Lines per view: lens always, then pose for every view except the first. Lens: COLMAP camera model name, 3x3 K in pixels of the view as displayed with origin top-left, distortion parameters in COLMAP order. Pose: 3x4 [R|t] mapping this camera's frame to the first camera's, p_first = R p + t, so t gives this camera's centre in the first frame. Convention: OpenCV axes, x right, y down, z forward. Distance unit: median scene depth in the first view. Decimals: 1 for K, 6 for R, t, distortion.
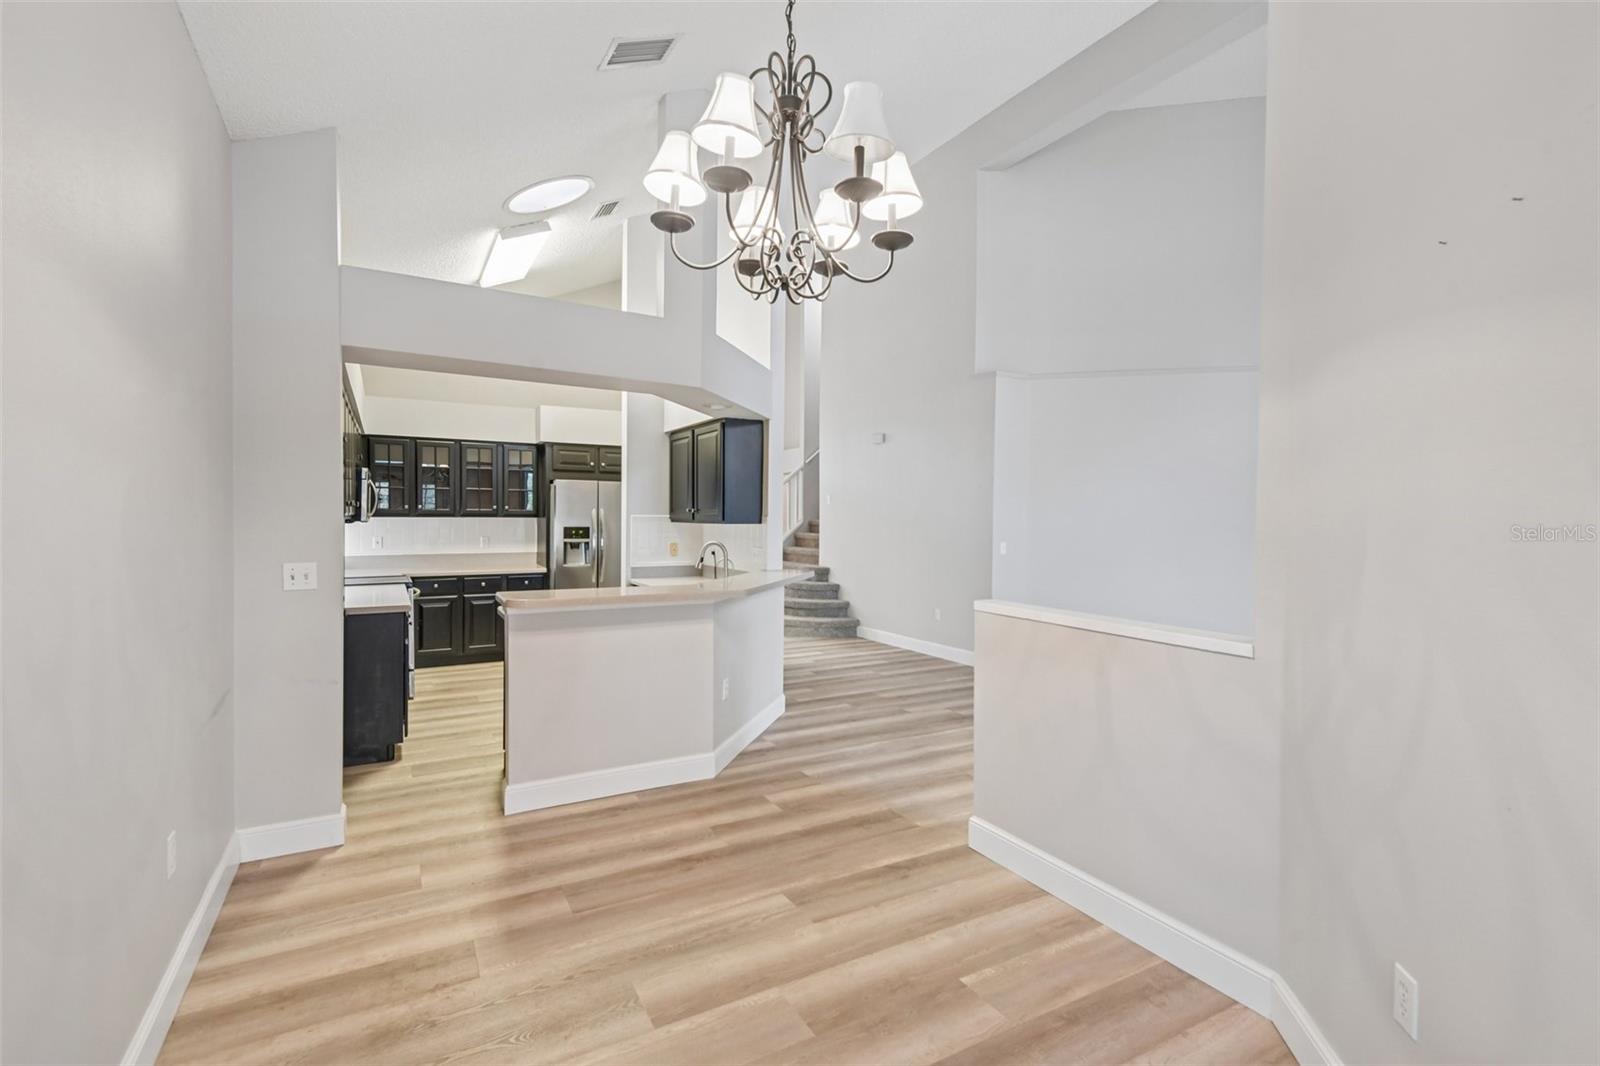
lens RADIAL K [[732.6, 0, 794.8], [0, 732.6, 530.3], [0, 0, 1]] dist [0.017981, -0.006731]
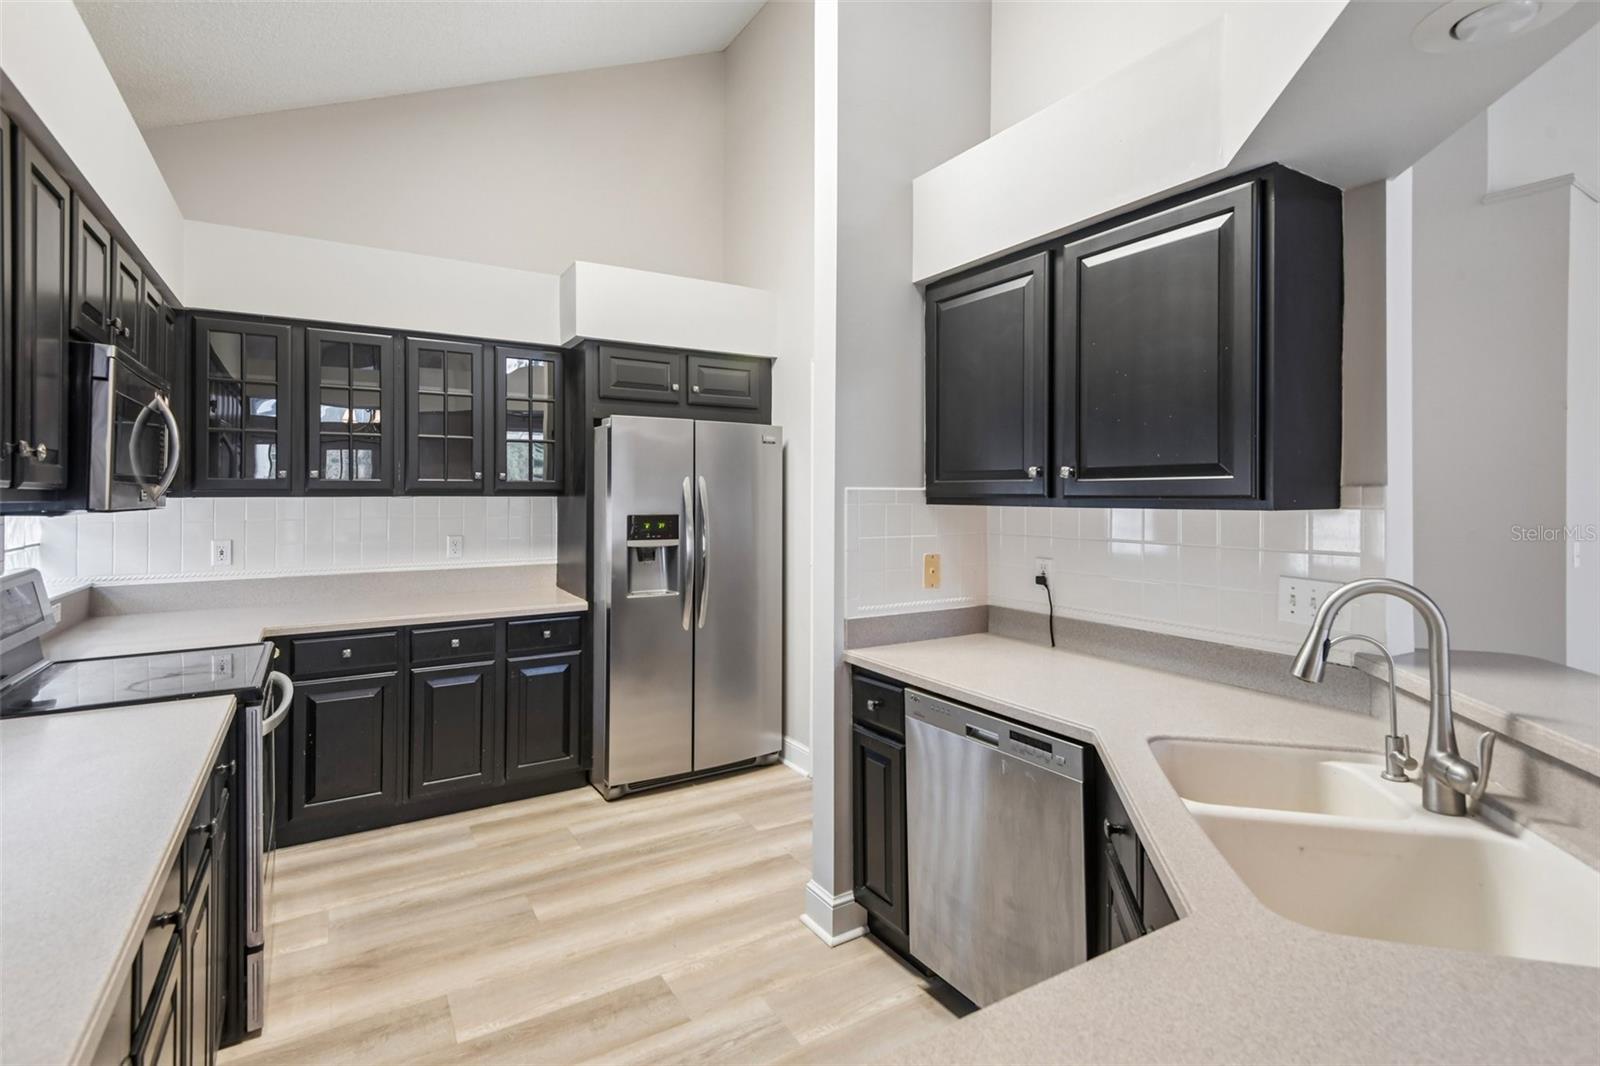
lens RADIAL K [[748.8, 0, 772.1], [0, 748.8, 493.1], [0, 0, 1]] dist [0.028137, -0.005909]
pose [[0.999658, -0.005751, 0.025503, -0.231375], [0.006352, 0.999703, -0.023546, -0.006946], [-0.025360, 0.023700, 0.999397, 0.509478]]
